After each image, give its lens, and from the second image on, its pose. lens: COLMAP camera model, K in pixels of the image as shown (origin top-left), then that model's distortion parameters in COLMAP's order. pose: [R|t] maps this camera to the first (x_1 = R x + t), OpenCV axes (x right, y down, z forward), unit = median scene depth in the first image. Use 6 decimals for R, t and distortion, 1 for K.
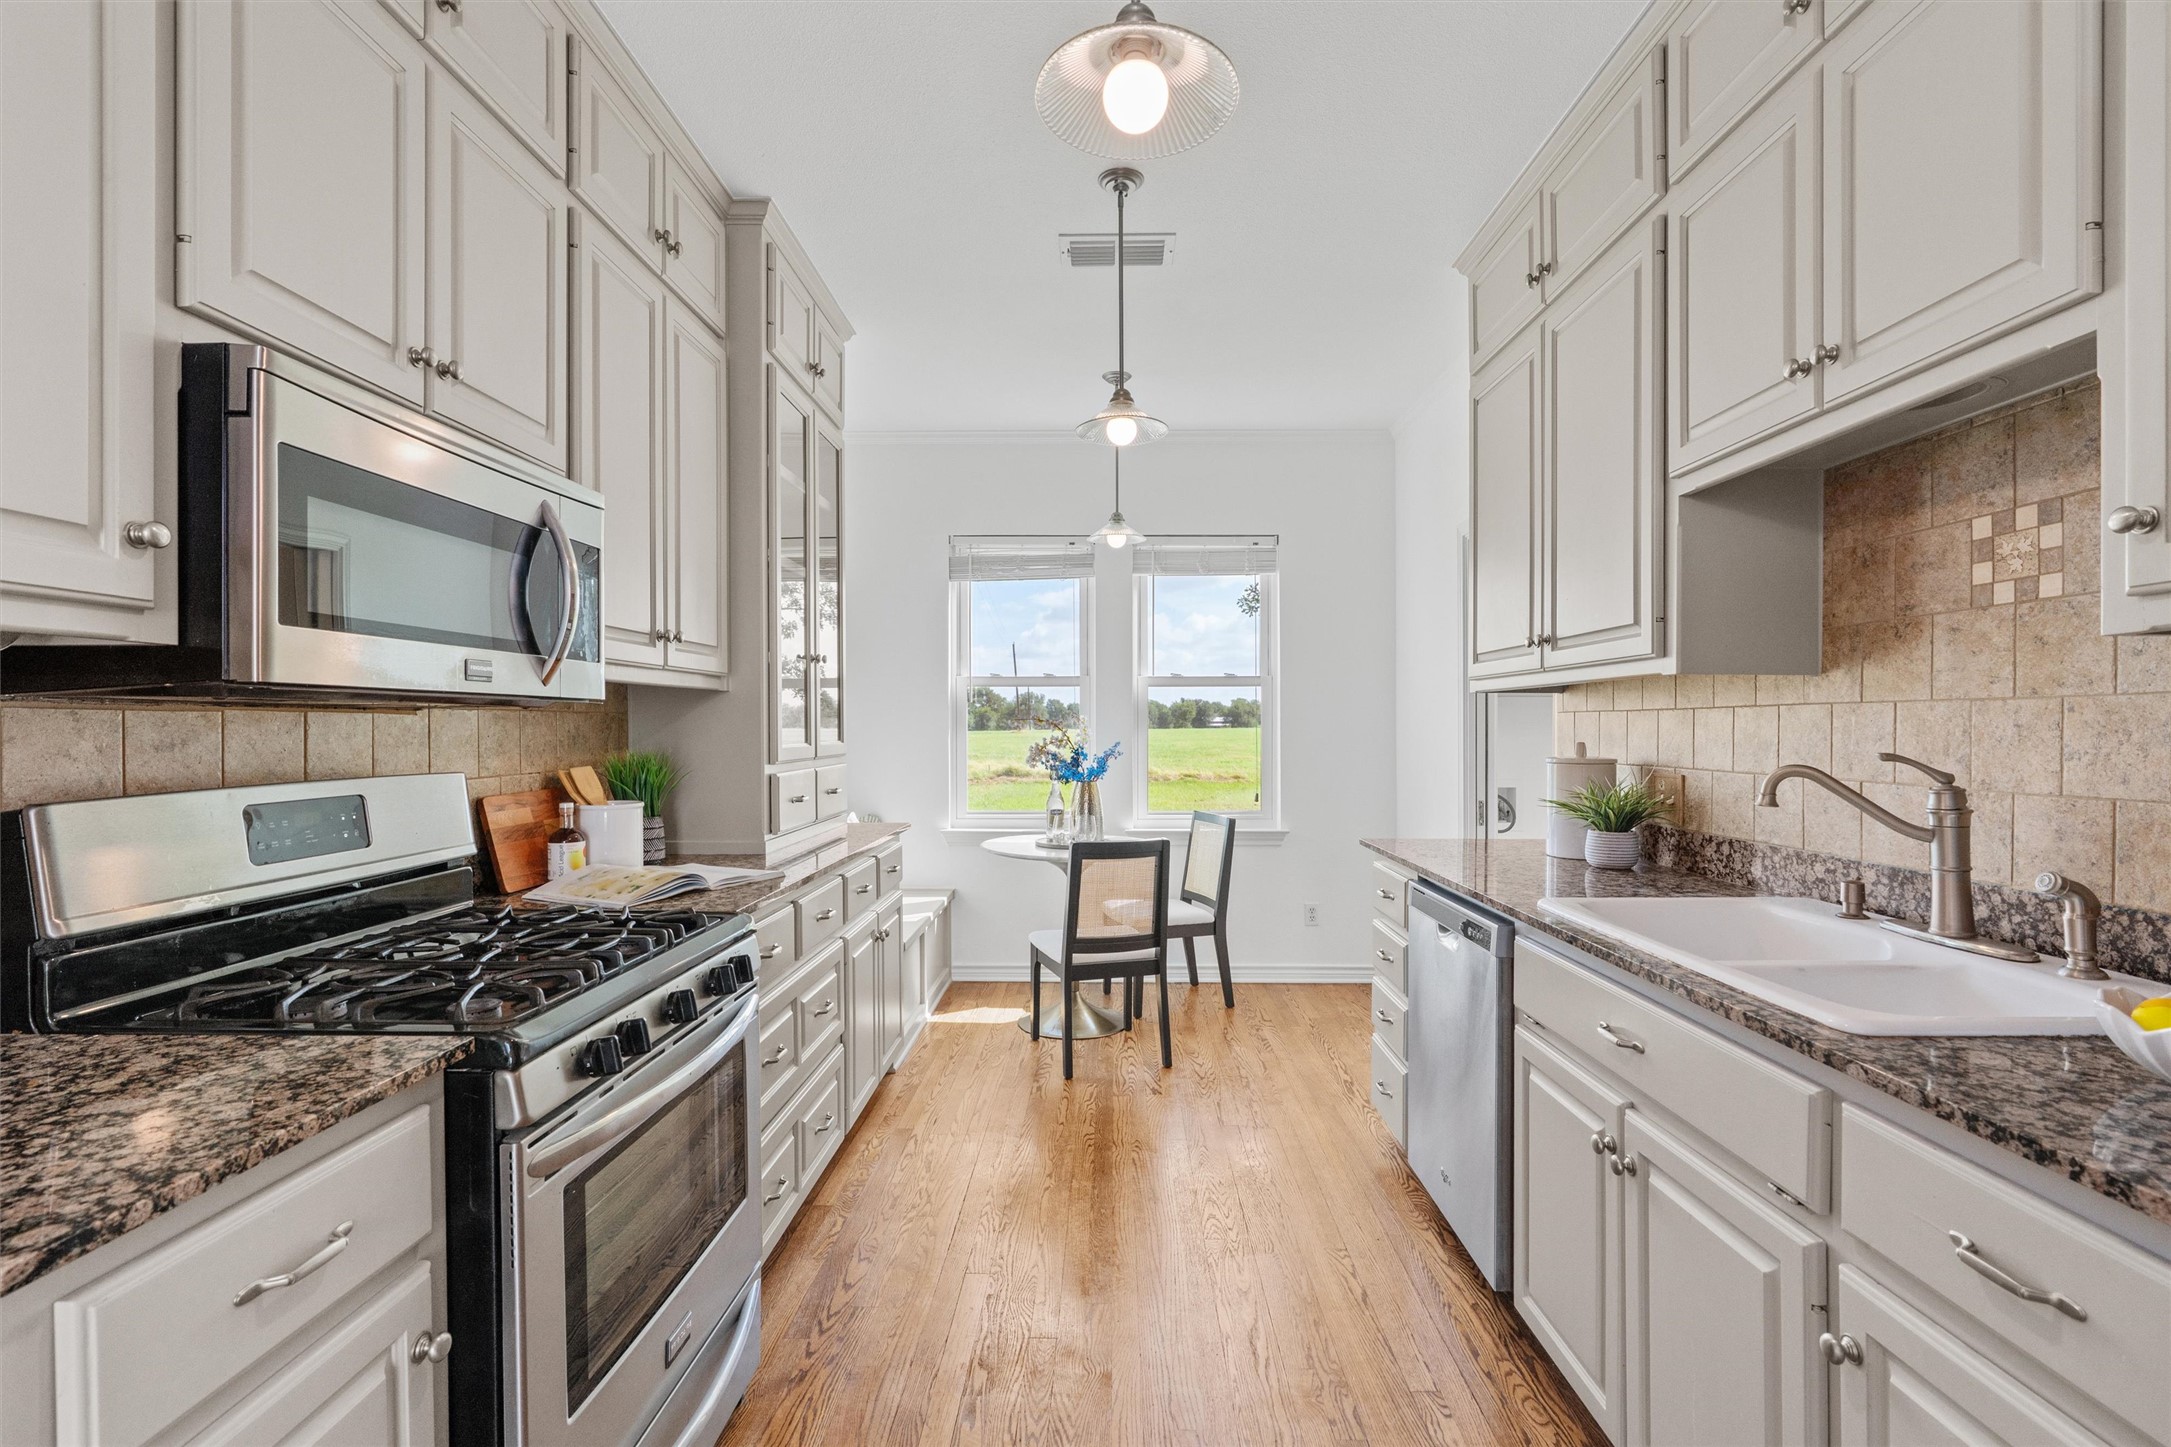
lens RADIAL K [[989.5, 0, 1087.1], [0, 989.5, 725.5], [0, 0, 1]] dist [-0.000372, 0.000072]
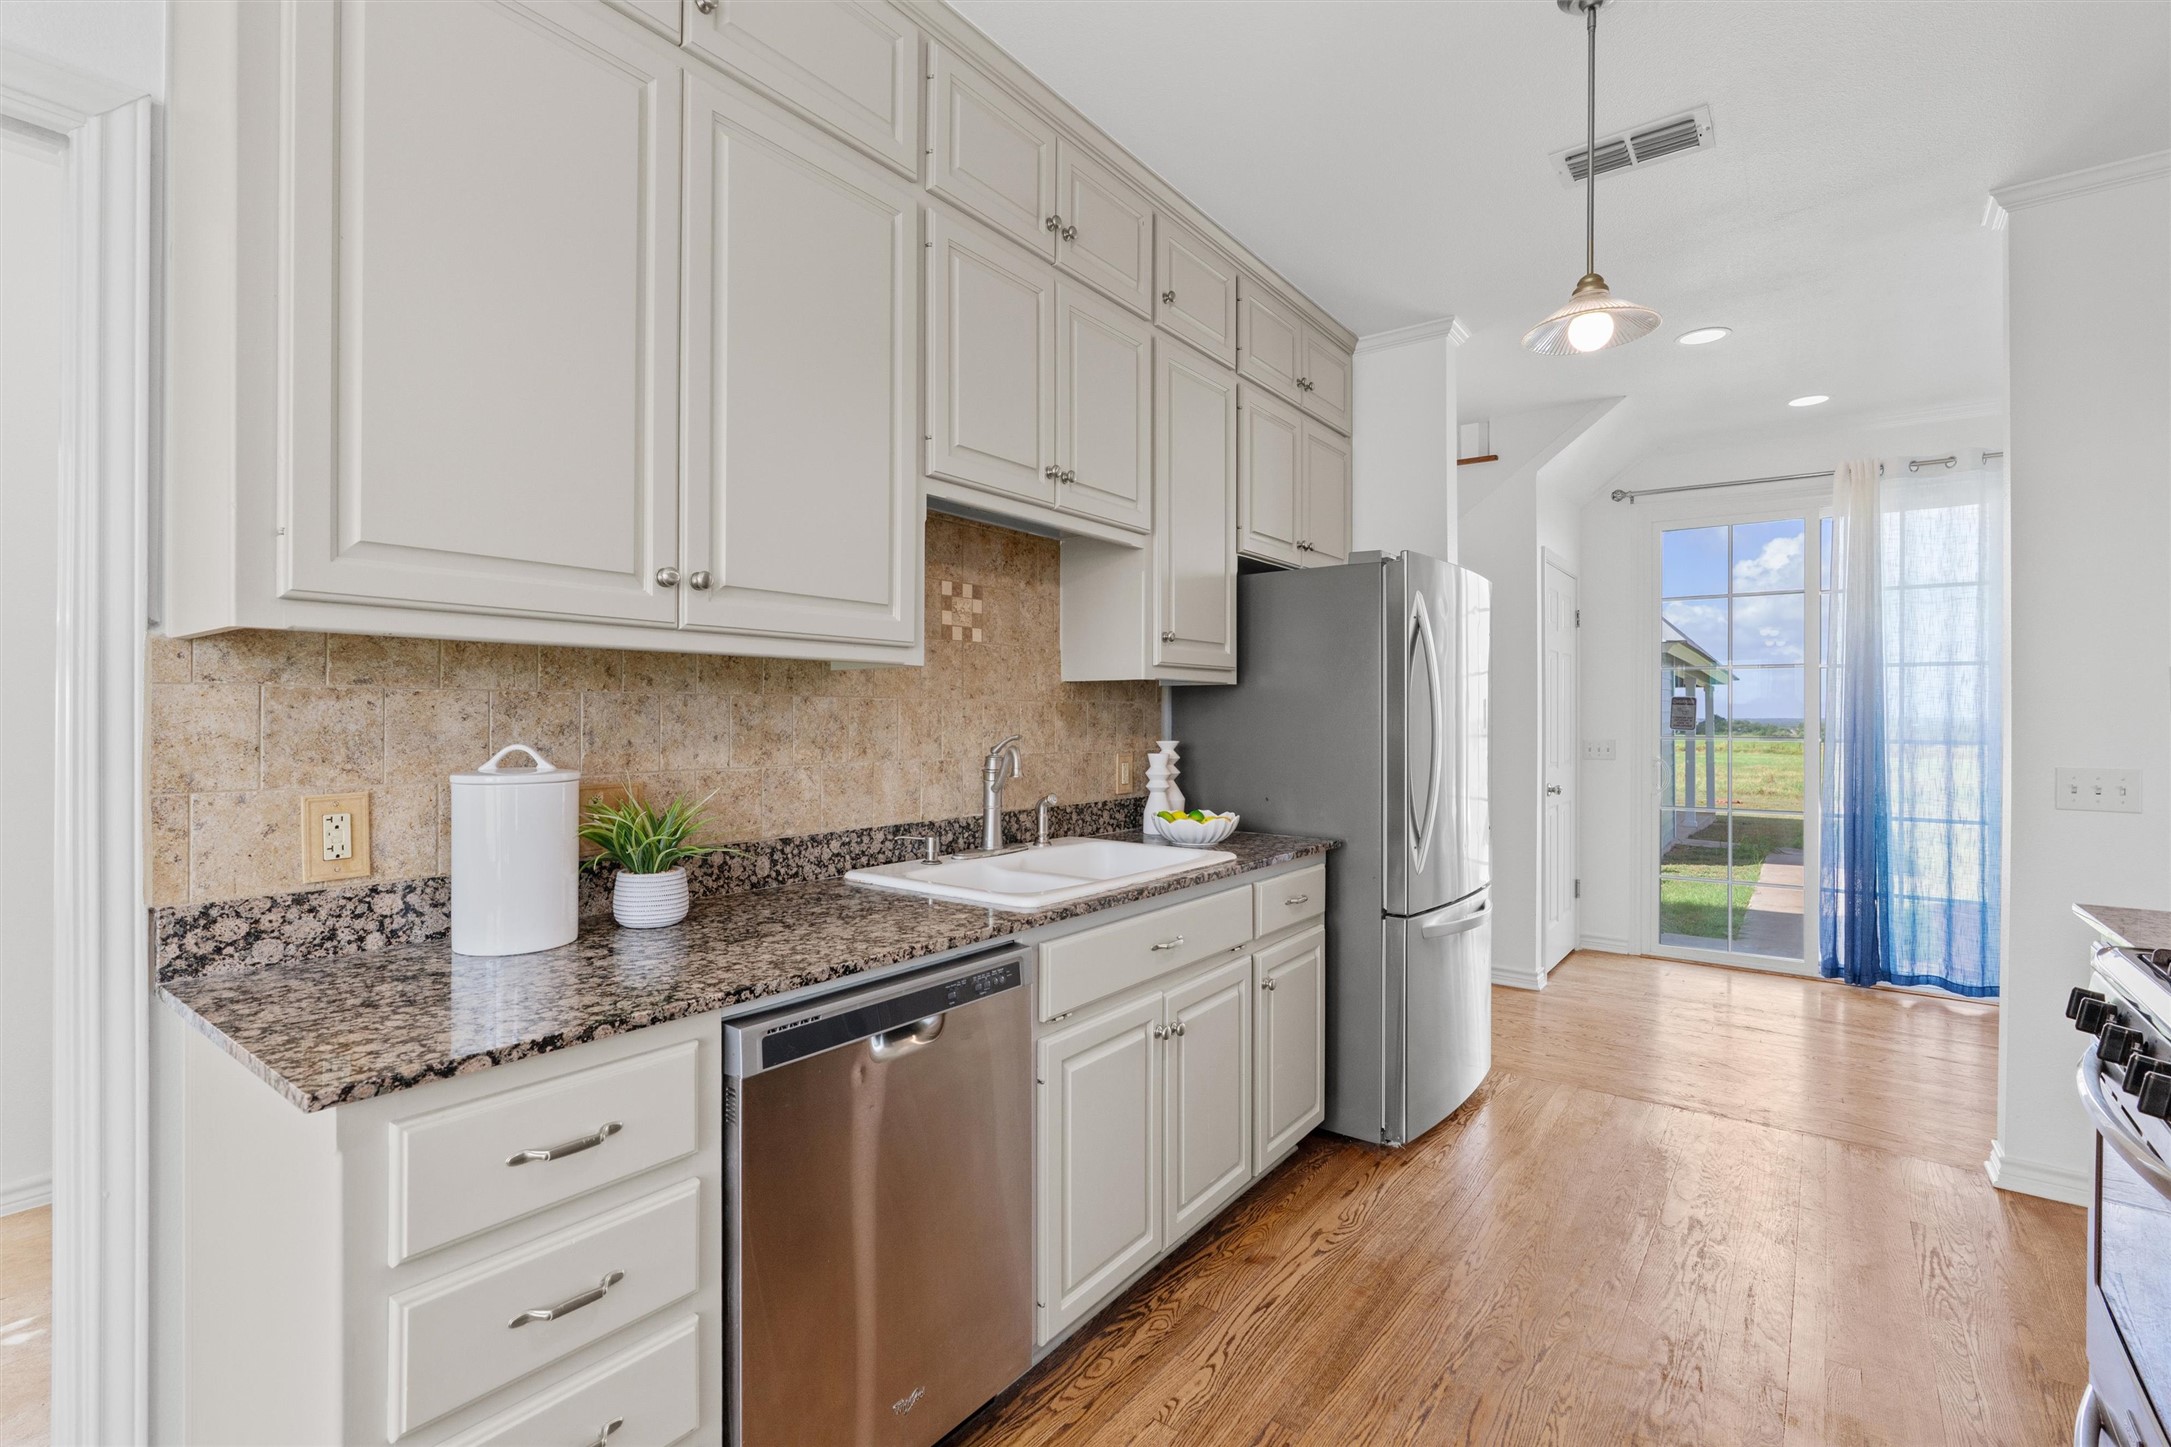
lens RADIAL K [[989.5, 0, 1091.9], [0, 989.5, 724.4], [0, 0, 1]] dist [-0.000372, 0.000072]
pose [[-0.812604, 0.006527, 0.582779, -0.175038], [0.007368, 0.999972, -0.000926, 0.015245], [-0.582769, 0.003542, -0.812630, 2.128112]]
